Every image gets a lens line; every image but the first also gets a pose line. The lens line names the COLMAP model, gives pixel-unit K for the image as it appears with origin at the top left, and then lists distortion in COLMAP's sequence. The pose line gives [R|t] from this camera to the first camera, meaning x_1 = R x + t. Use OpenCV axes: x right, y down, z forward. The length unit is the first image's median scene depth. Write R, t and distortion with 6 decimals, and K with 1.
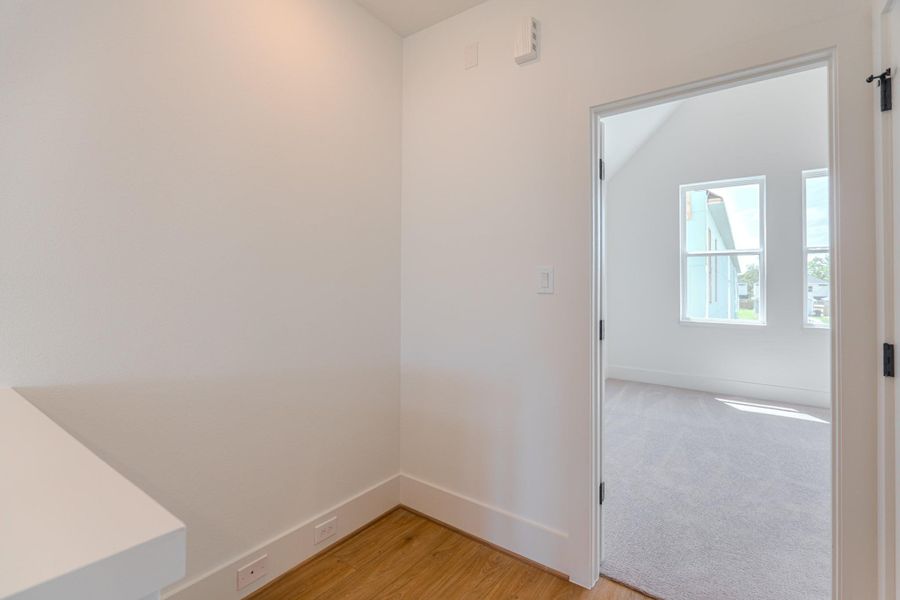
lens RADIAL K [[404.7, 0, 452.0], [0, 404.7, 282.5], [0, 0, 1]] dist [-0.002859, -0.000154]
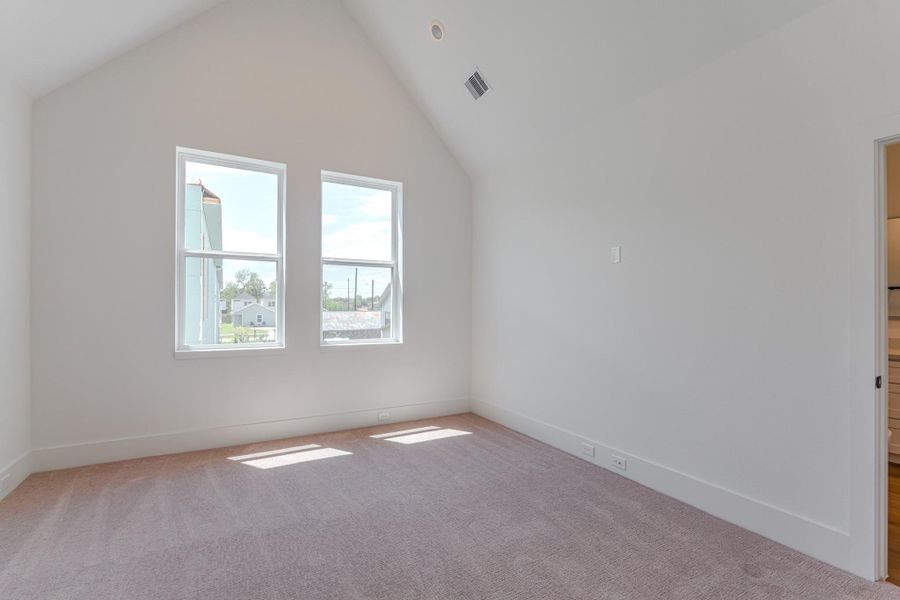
lens RADIAL K [[409.1, 0, 450.0], [0, 409.1, 300.0], [0, 0, 1]] dist [-0.012211, -0.000112]
pose [[0.424403, 0.005273, 0.905458, 0.155540], [-0.009645, 0.999953, -0.001302, 0.006487], [-0.905422, -0.008181, 0.424434, 0.317452]]
